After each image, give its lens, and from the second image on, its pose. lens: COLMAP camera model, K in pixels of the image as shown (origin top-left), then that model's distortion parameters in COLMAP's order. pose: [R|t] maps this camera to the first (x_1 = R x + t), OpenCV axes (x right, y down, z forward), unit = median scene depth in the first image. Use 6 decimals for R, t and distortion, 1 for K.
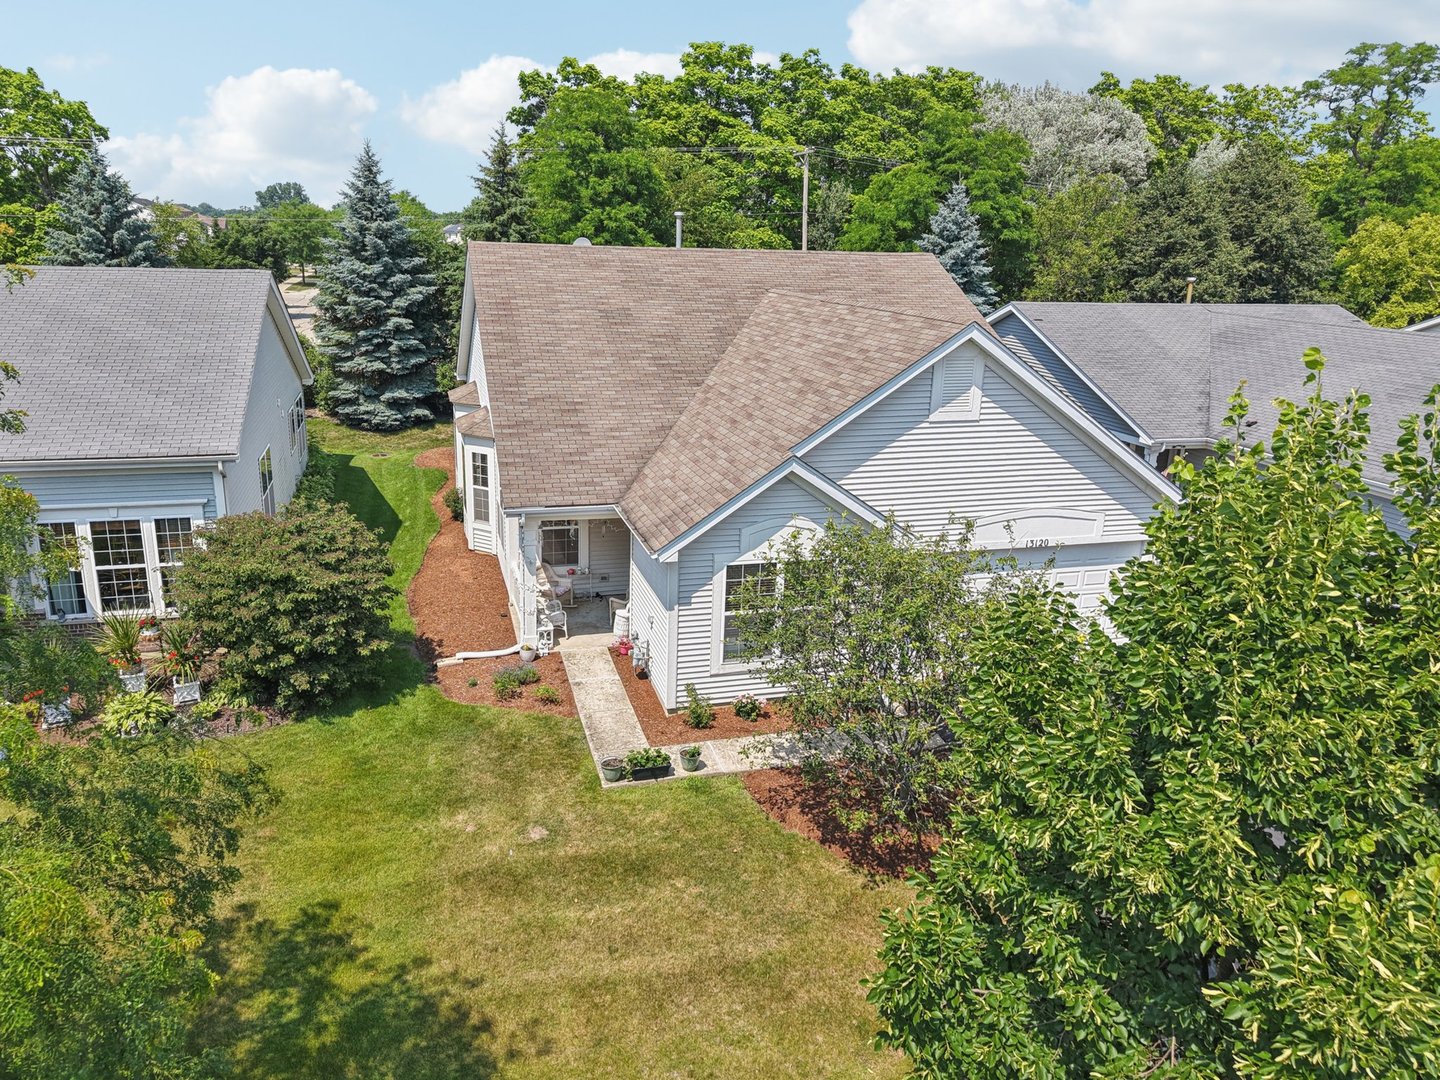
lens RADIAL K [[1017.2, 0, 698.7], [0, 1017.2, 509.4], [0, 0, 1]] dist [0.008864, 0.000170]
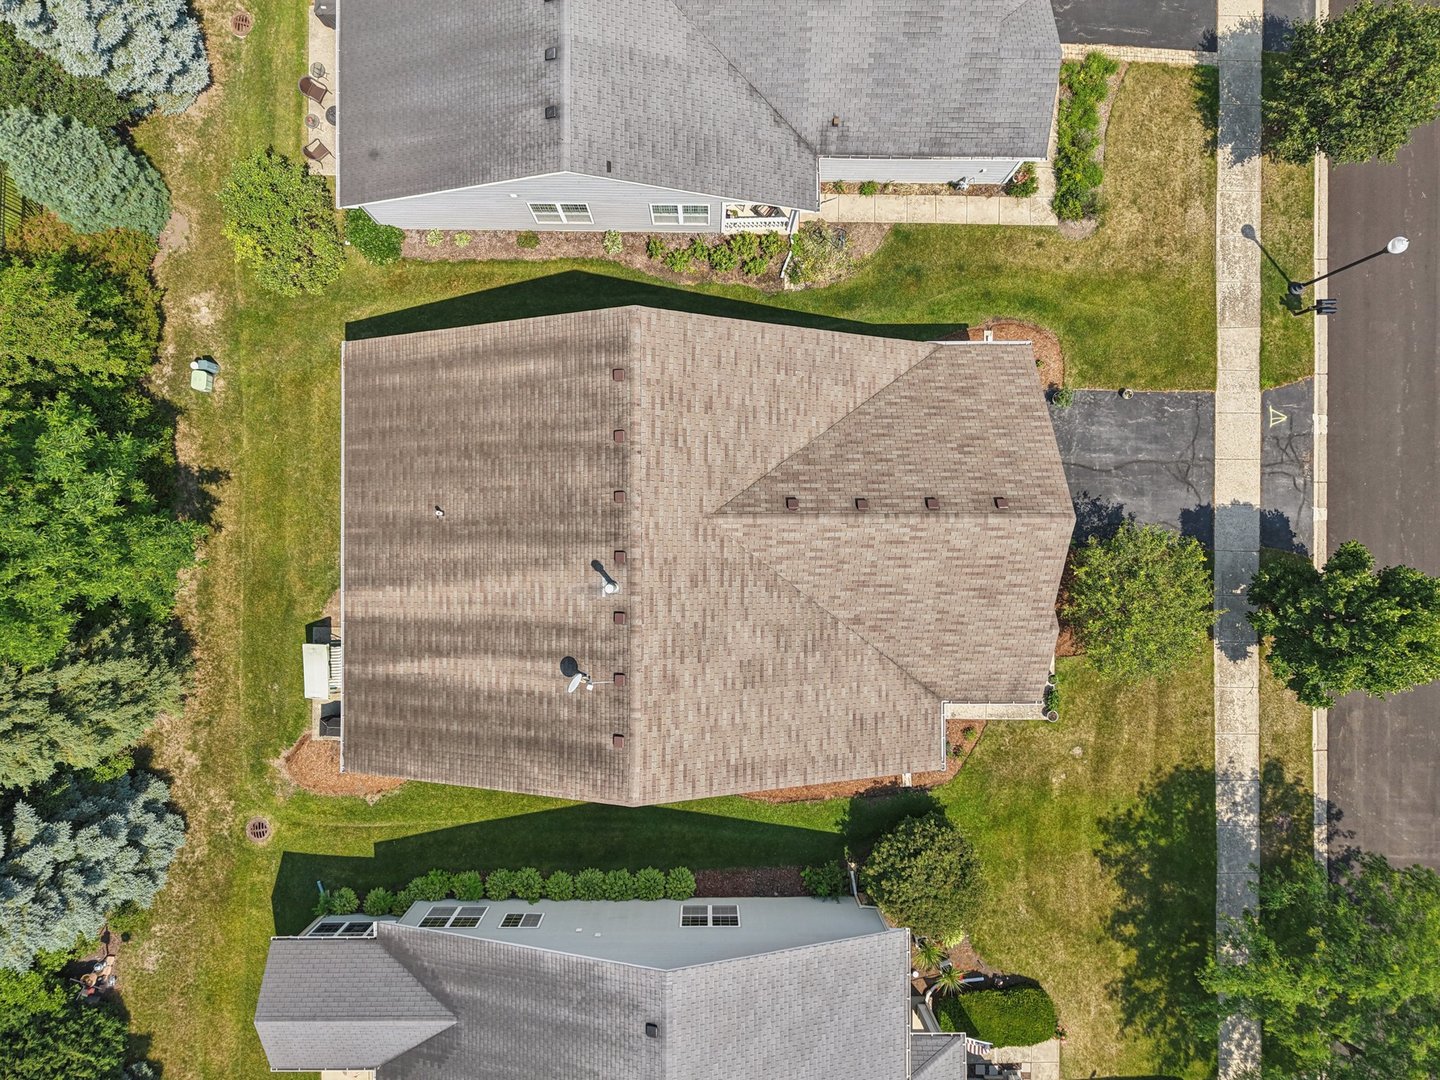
lens RADIAL K [[999.4, 0, 720.0], [0, 999.4, 540.0], [0, 0, 1]] dist [0.005636, -0.000192]
pose [[0.272637, -0.961948, -0.018013, 0.046009], [0.245415, 0.051428, 0.968053, -0.770057], [-0.930291, -0.268348, 0.250098, 0.458150]]
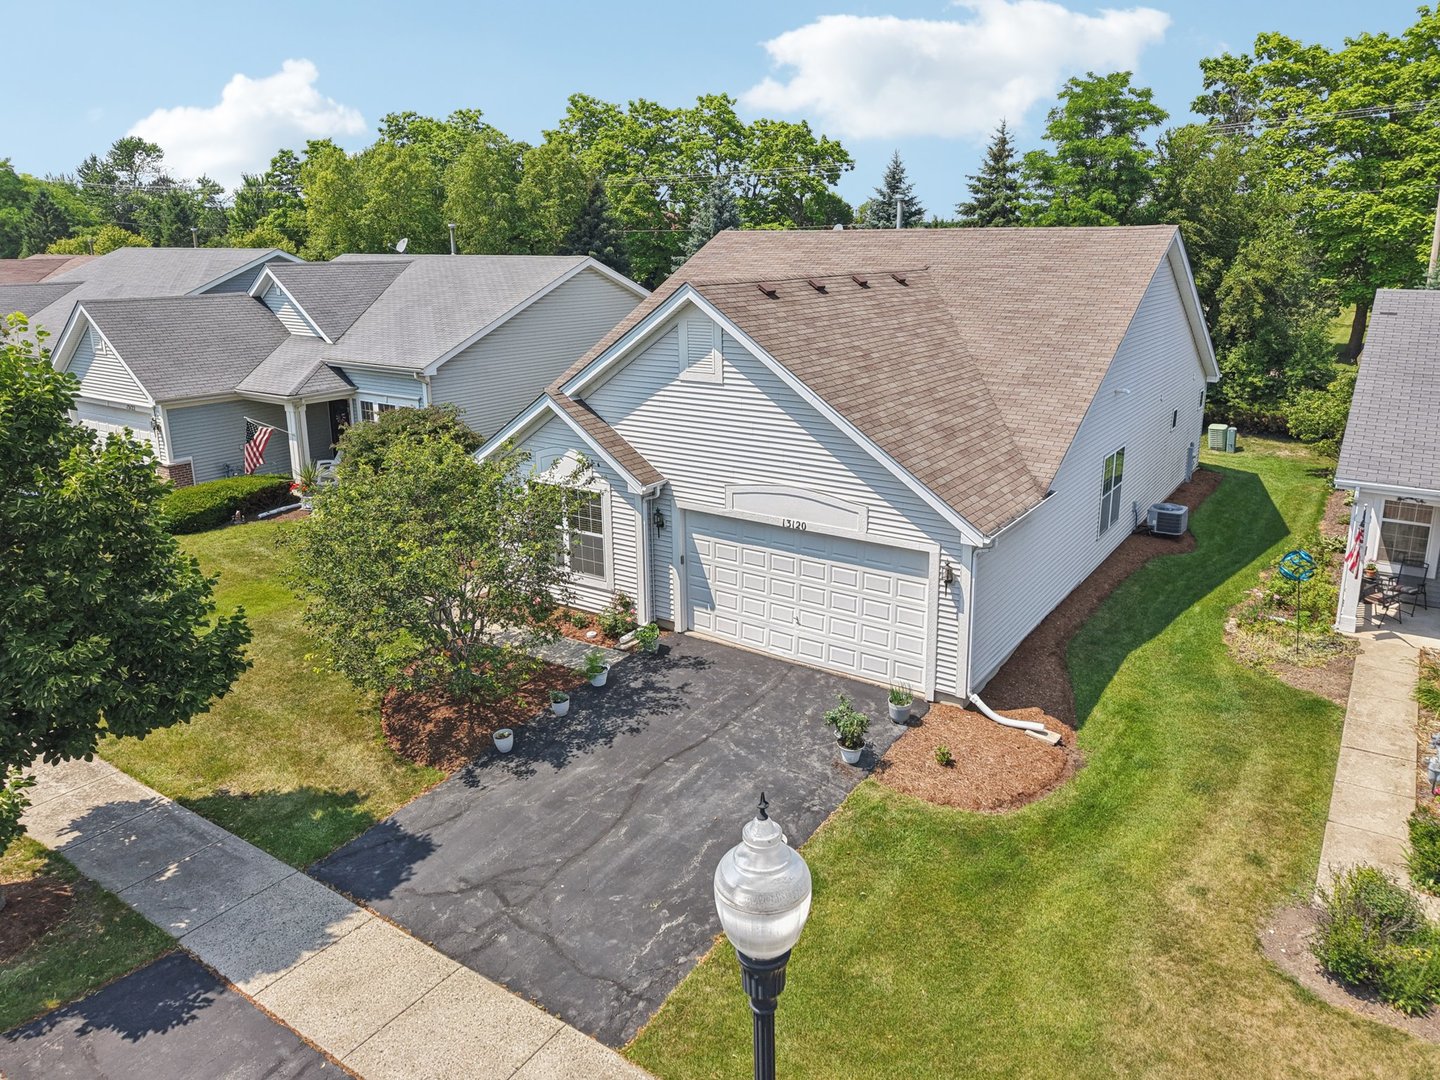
lens RADIAL K [[996.1, 0, 724.1], [0, 996.1, 479.5], [0, 0, 1]] dist [0.008498, 0.000248]
pose [[0.643188, 0.150468, -0.750779, 0.440753], [-0.177115, 0.983147, 0.045304, -0.017358], [0.744942, 0.103835, 0.658999, 0.159806]]
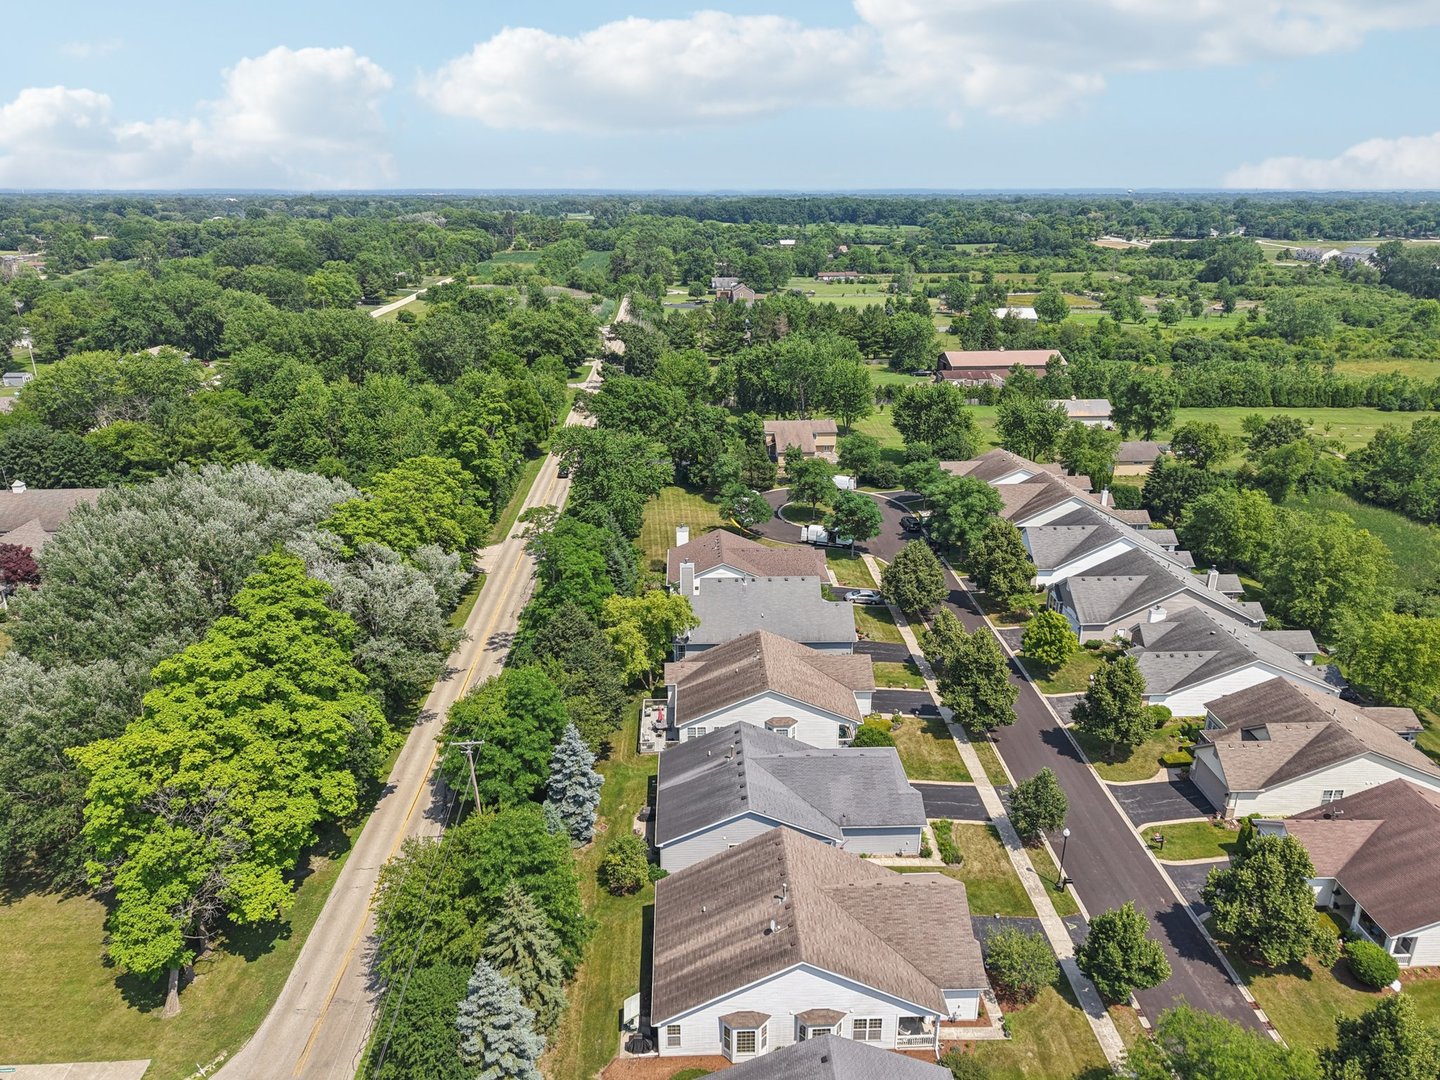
lens RADIAL K [[962.3, 0, 720.0], [0, 962.3, 540.0], [0, 0, 1]] dist [0.004182, -0.004566]
pose [[0.232264, -0.362669, 0.902510, -1.198015], [0.258653, 0.917505, 0.302130, -1.170540], [-0.937631, 0.163263, 0.306909, 0.209999]]
